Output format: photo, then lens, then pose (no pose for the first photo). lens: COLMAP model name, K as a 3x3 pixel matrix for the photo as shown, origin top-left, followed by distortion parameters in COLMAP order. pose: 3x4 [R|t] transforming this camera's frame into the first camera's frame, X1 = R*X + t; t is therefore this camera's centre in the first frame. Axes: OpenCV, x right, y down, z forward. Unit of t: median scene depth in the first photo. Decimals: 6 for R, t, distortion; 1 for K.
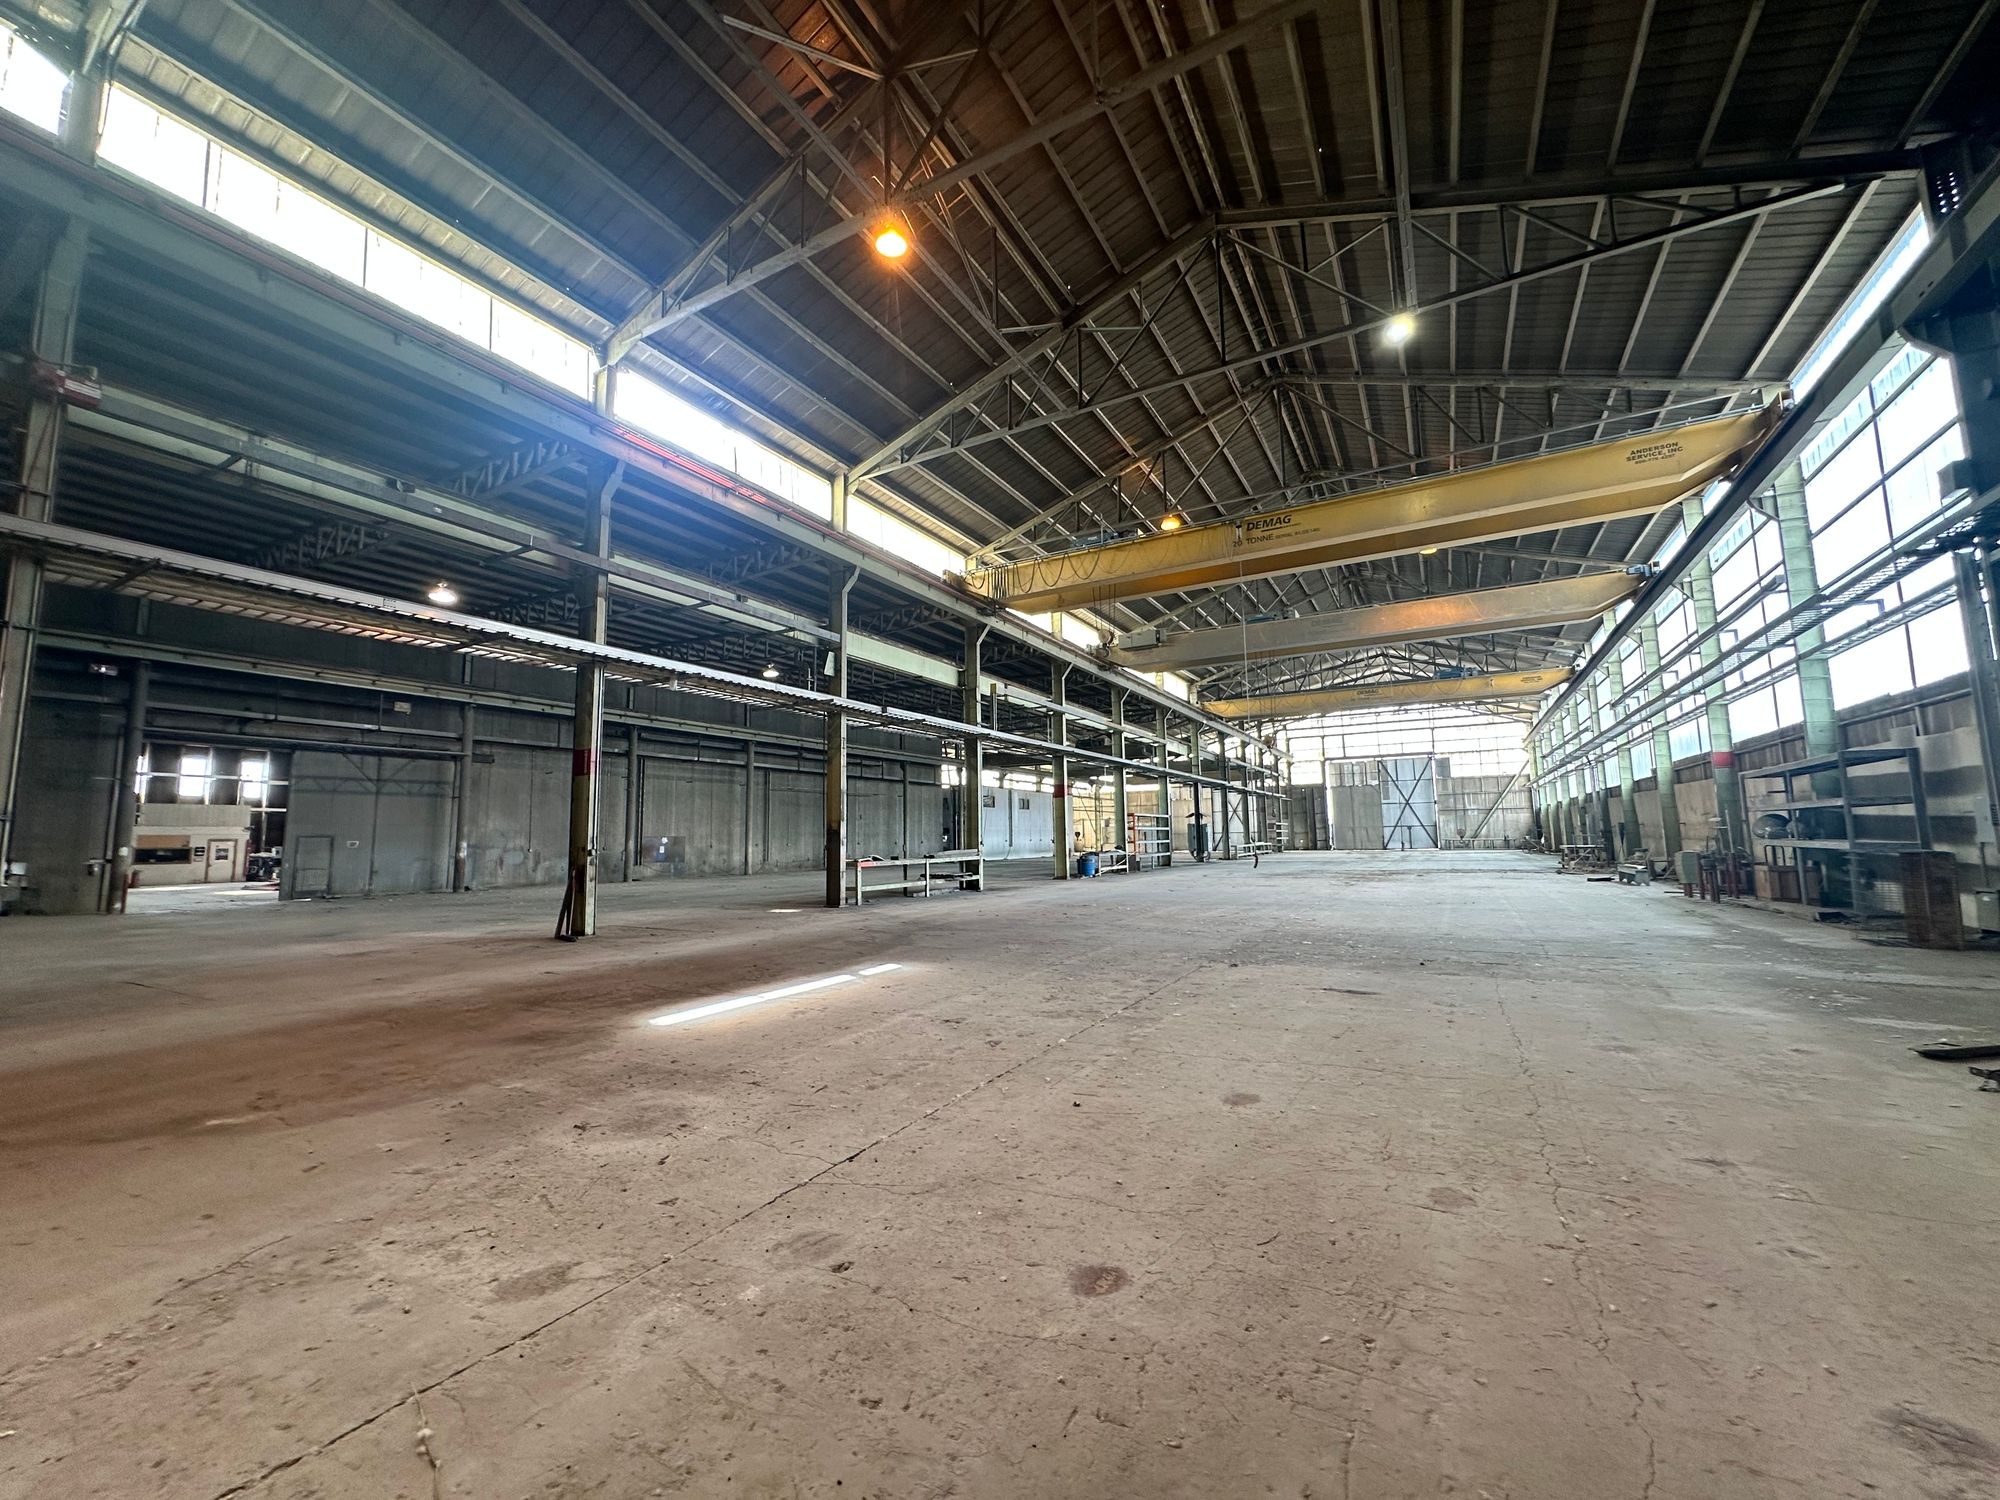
lens RADIAL K [[793.3, 0, 1006.6], [0, 793.3, 748.5], [0, 0, 1]] dist [-0.002749, 0.000499]
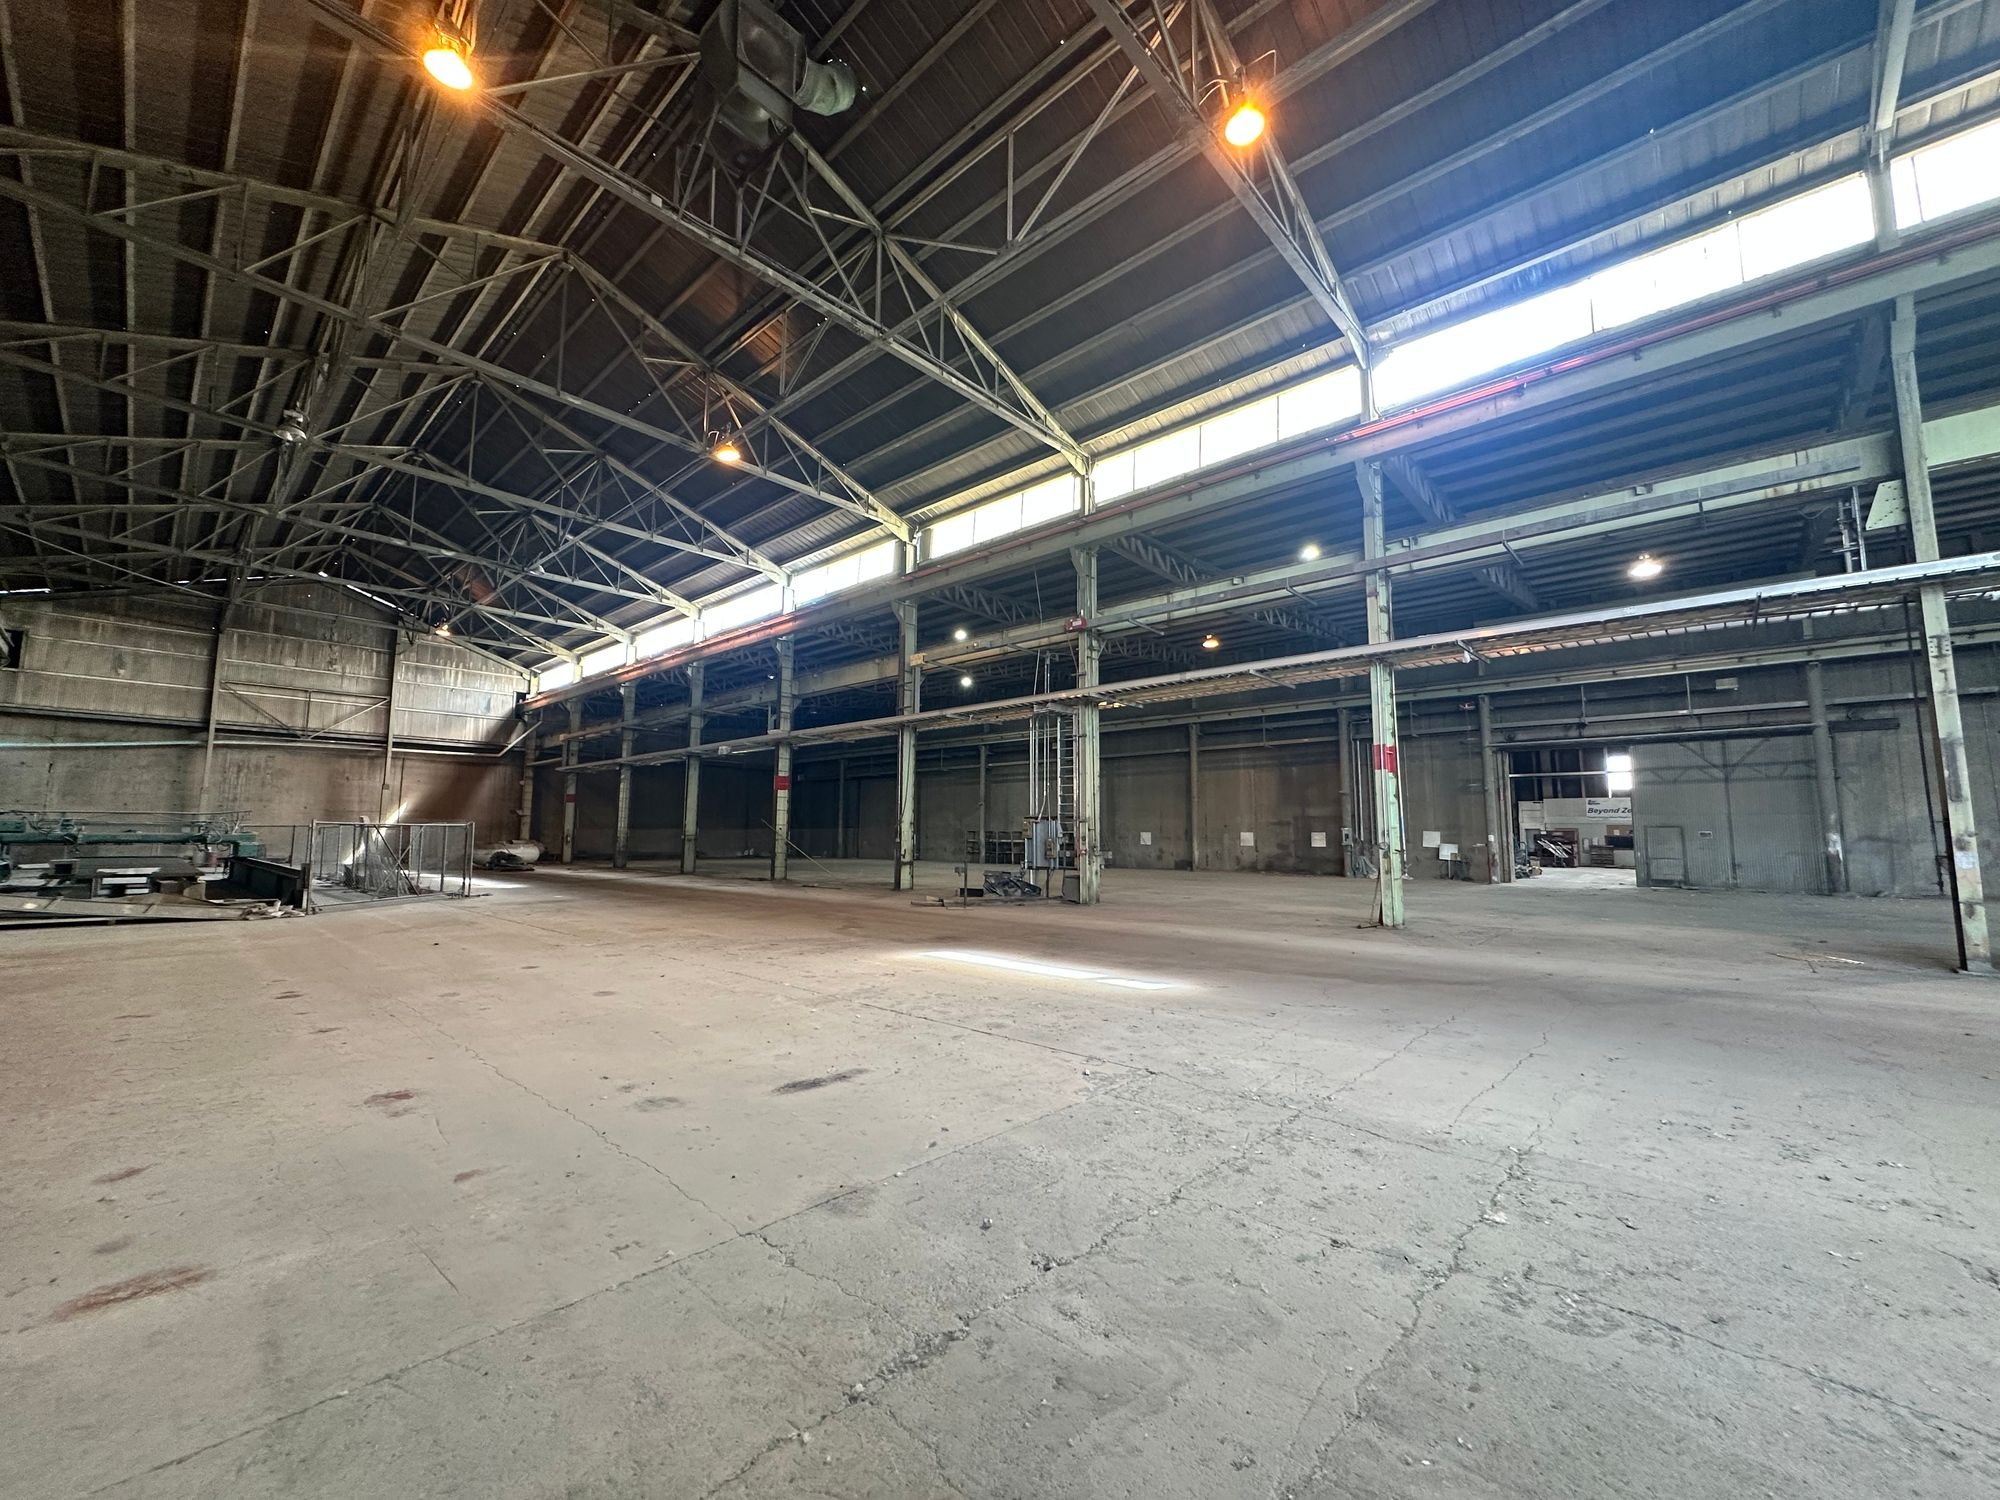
lens RADIAL K [[793.3, 0, 998.3], [0, 793.3, 748.6], [0, 0, 1]] dist [-0.002749, 0.000499]
pose [[-0.235905, -0.089805, -0.967618, 0.322770], [0.107605, 0.987184, -0.117855, 0.040149], [0.965800, -0.131923, -0.223218, 0.411197]]
